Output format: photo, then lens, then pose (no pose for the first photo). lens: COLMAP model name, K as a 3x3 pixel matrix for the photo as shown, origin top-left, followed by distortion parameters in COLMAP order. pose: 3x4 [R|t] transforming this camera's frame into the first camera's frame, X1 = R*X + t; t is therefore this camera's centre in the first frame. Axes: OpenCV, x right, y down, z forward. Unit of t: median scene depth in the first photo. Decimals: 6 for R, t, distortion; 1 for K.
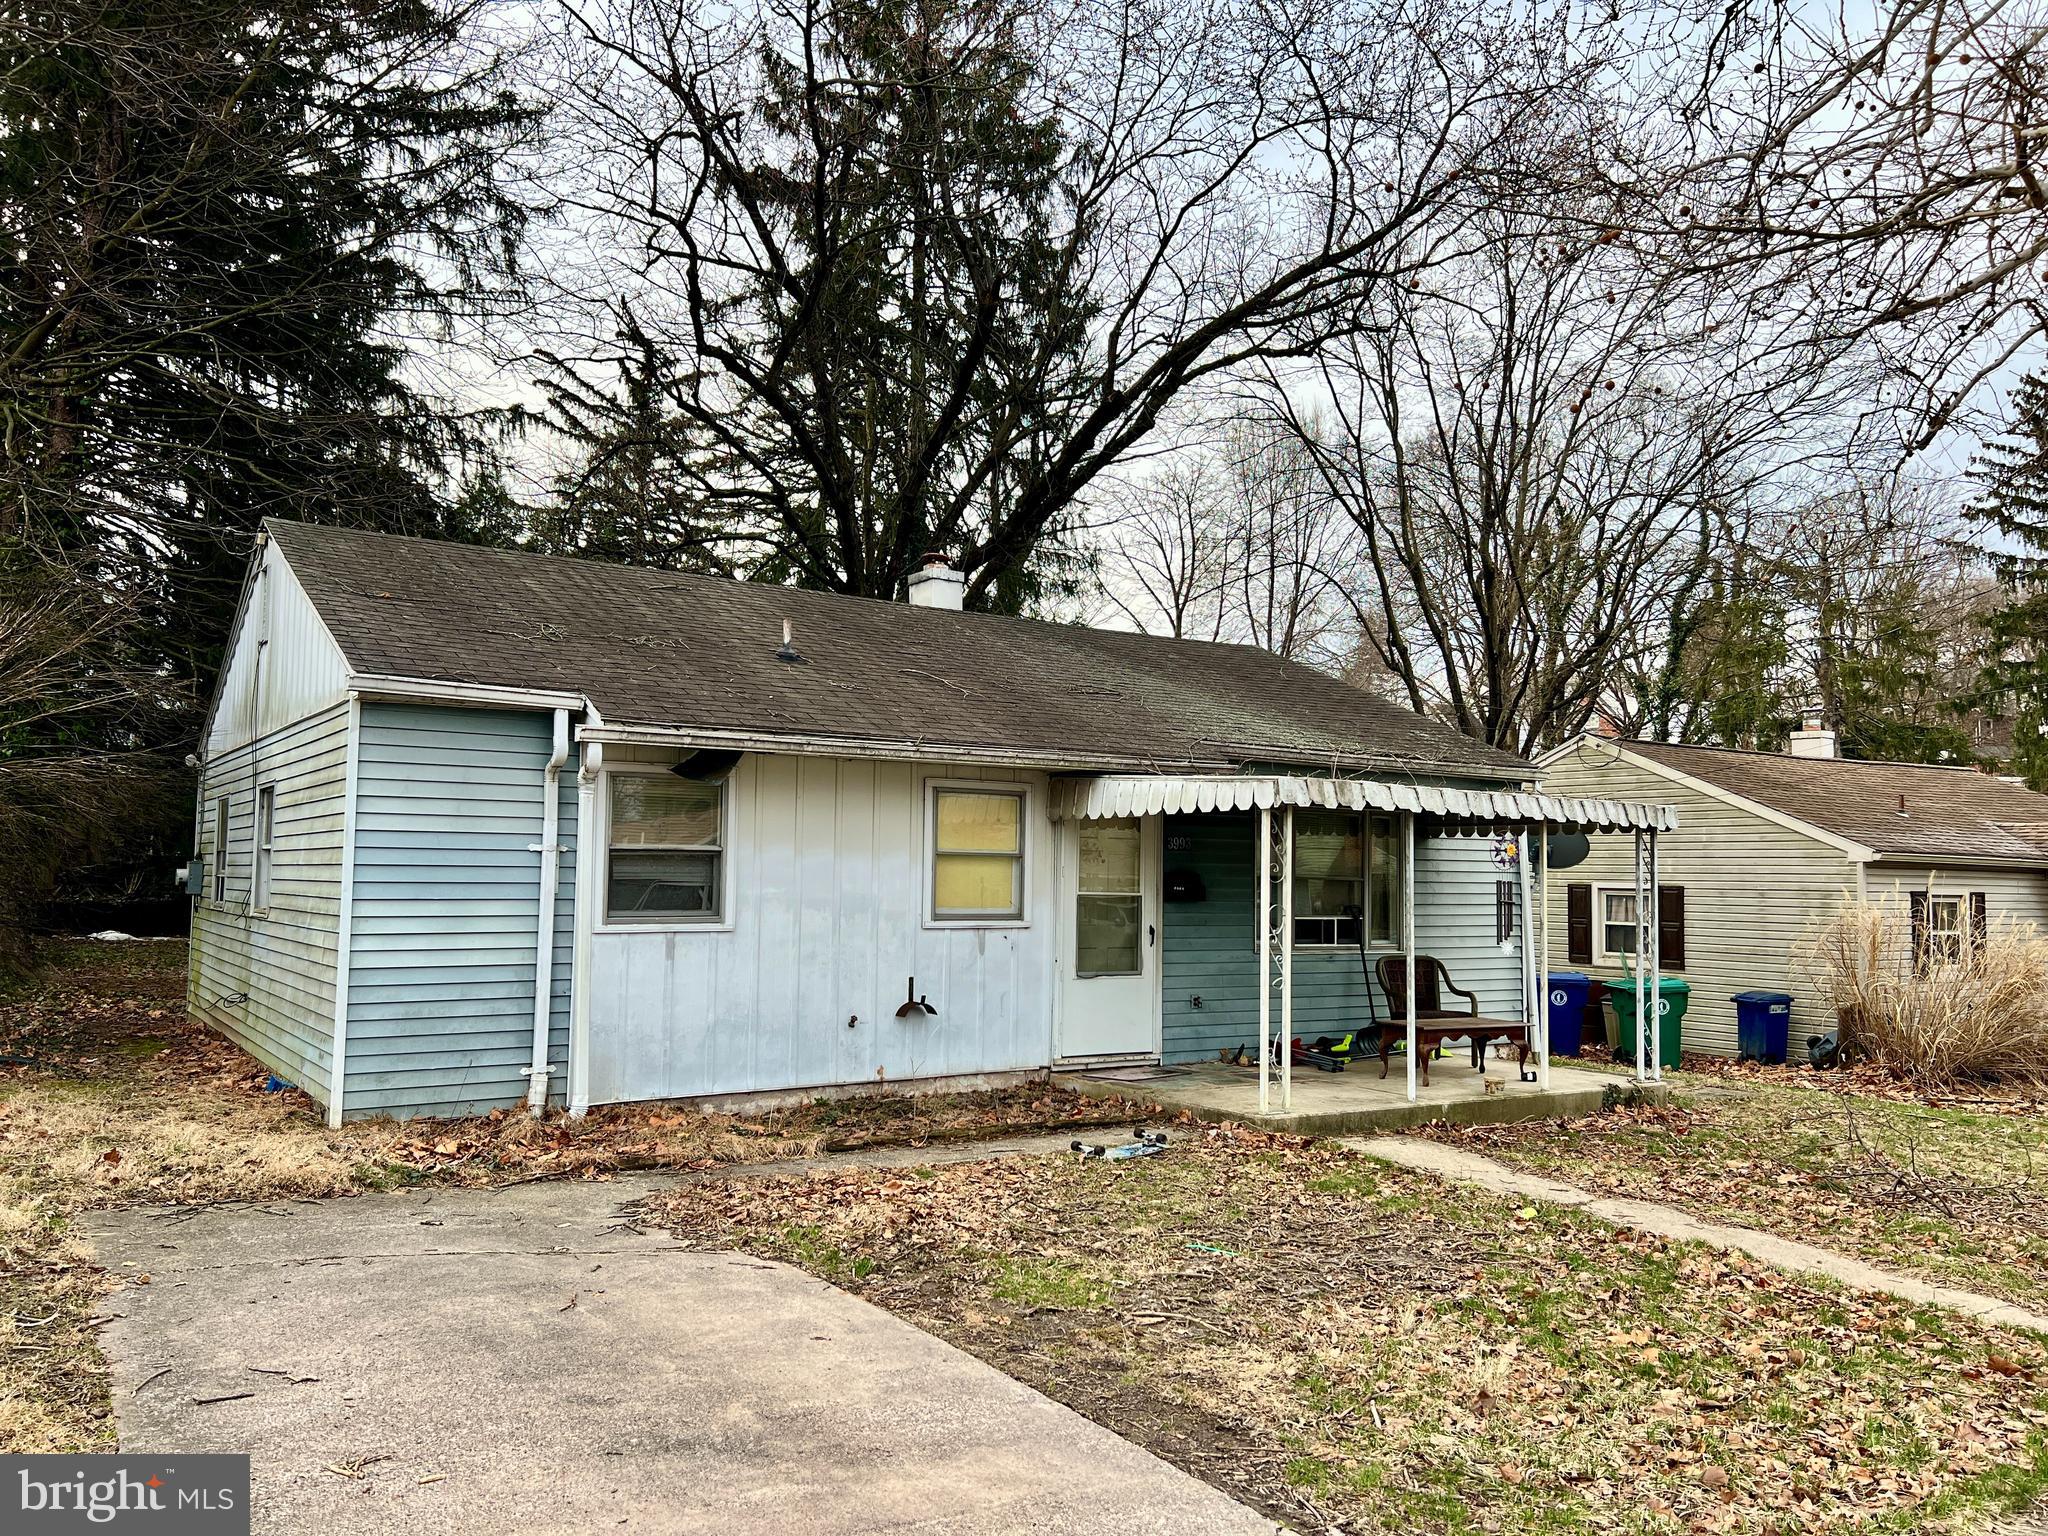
lens RADIAL K [[1525.8, 0, 1024.0], [0, 1525.8, 768.0], [0, 0, 1]] dist [0.036069, -0.028136]
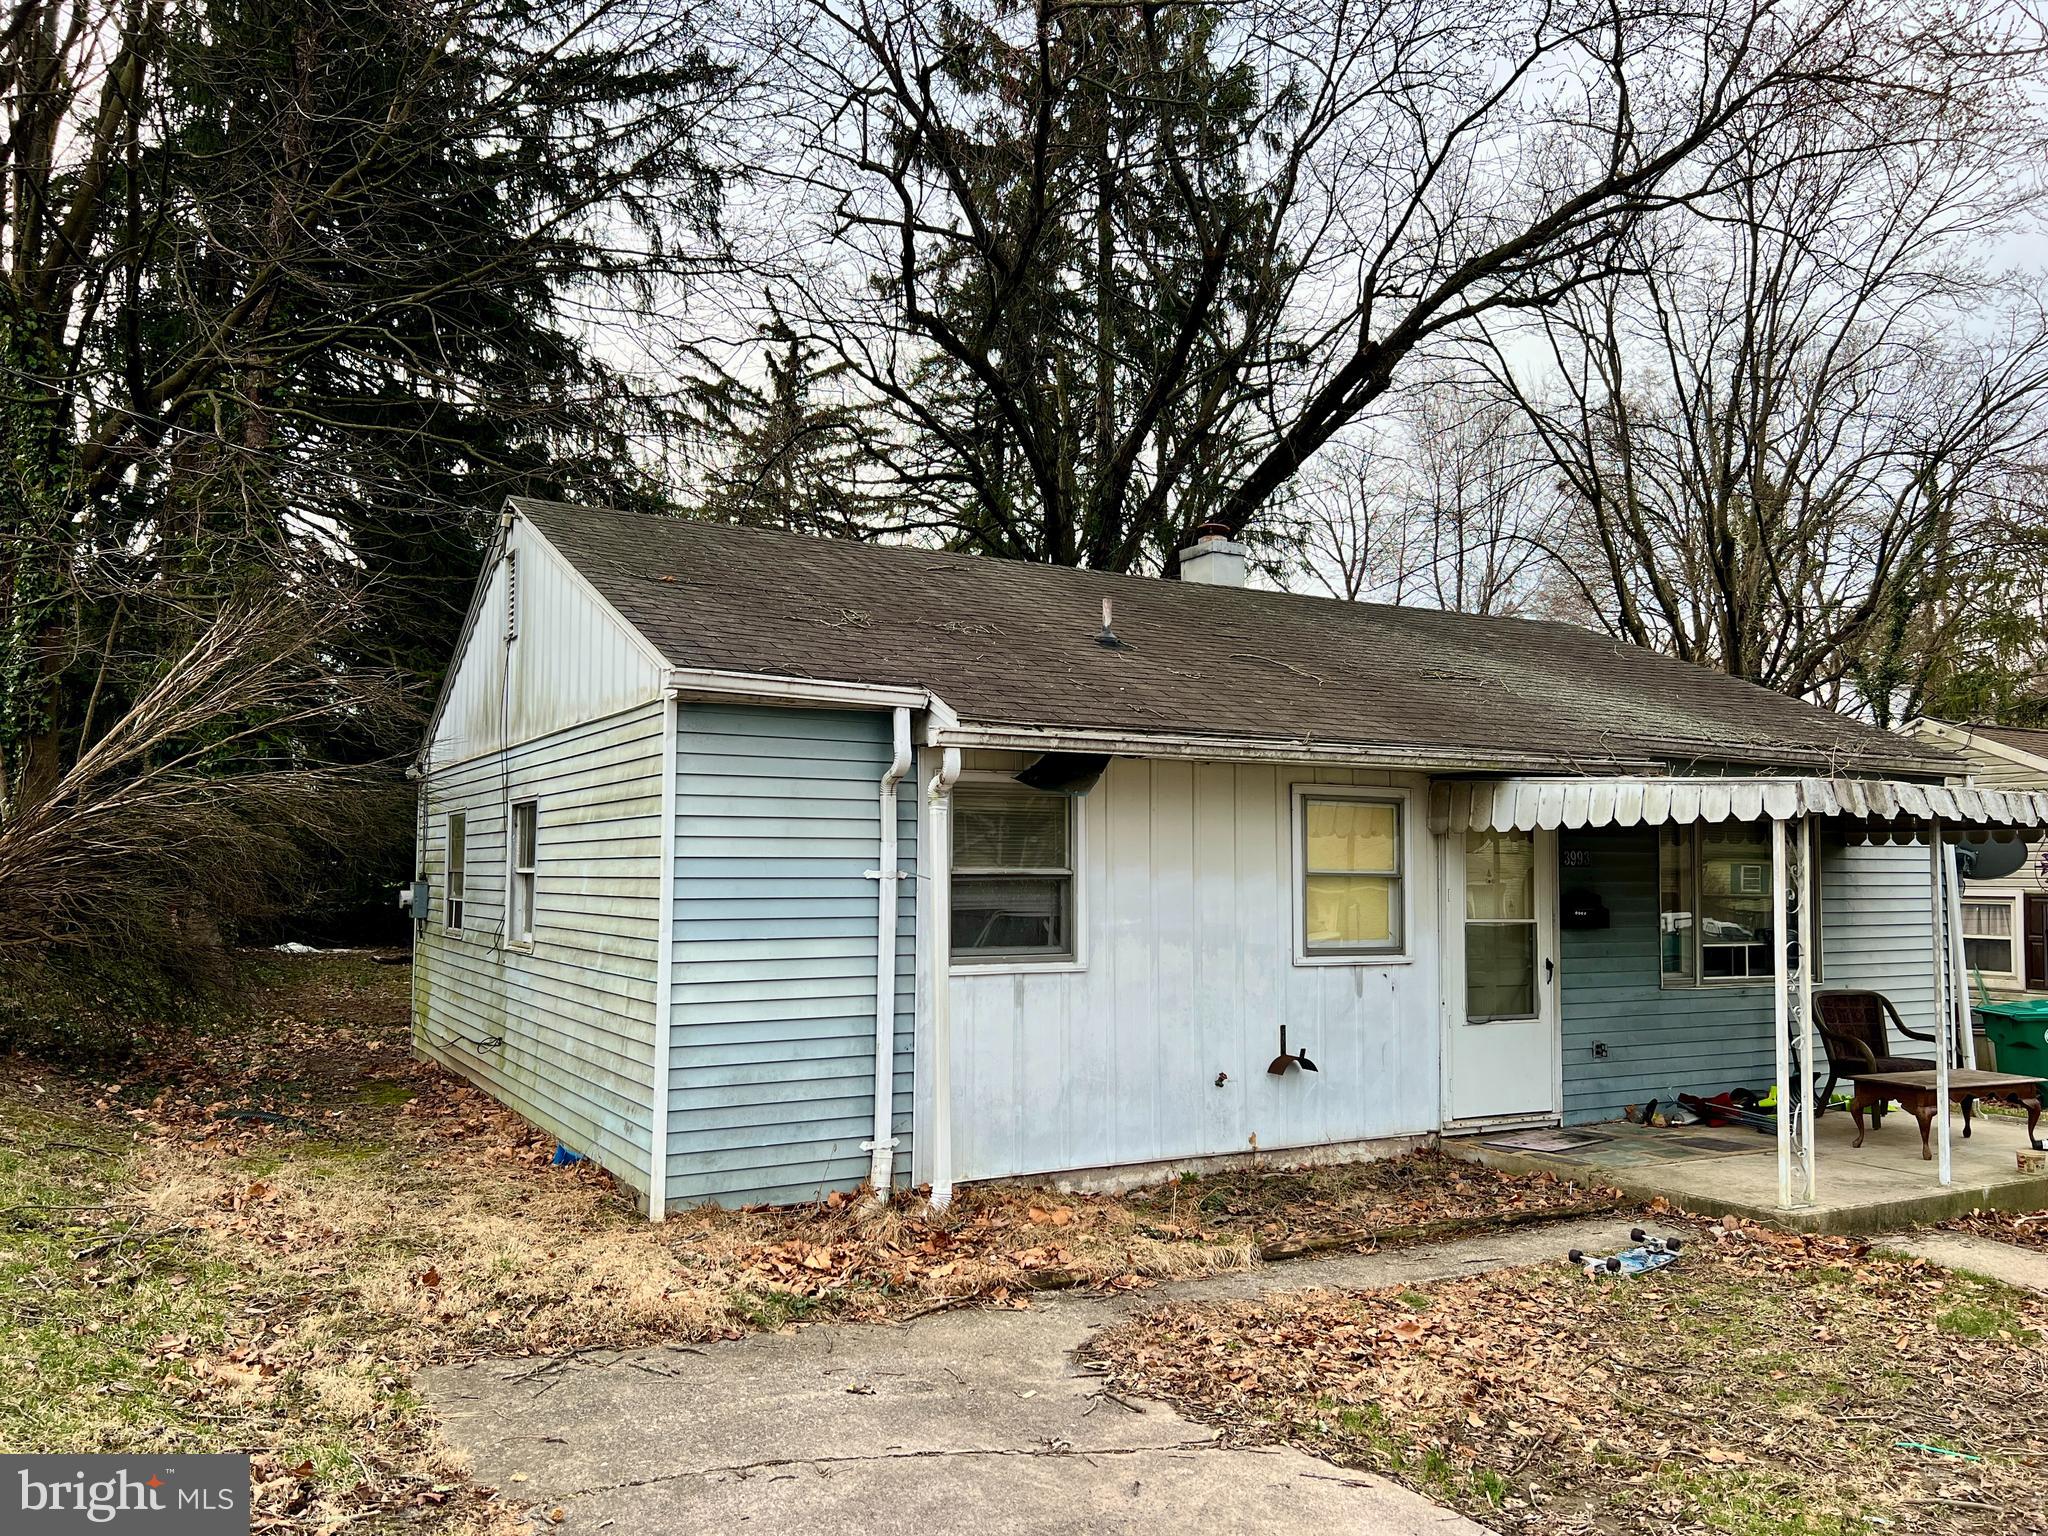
lens RADIAL K [[1548.6, 0, 1015.0], [0, 1548.6, 758.3], [0, 0, 1]] dist [0.095684, -0.148683]
pose [[0.996174, -0.013571, -0.086333, -0.147288], [0.013242, 0.999903, -0.004390, -0.005555], [0.086385, 0.003230, 0.996257, 0.147534]]
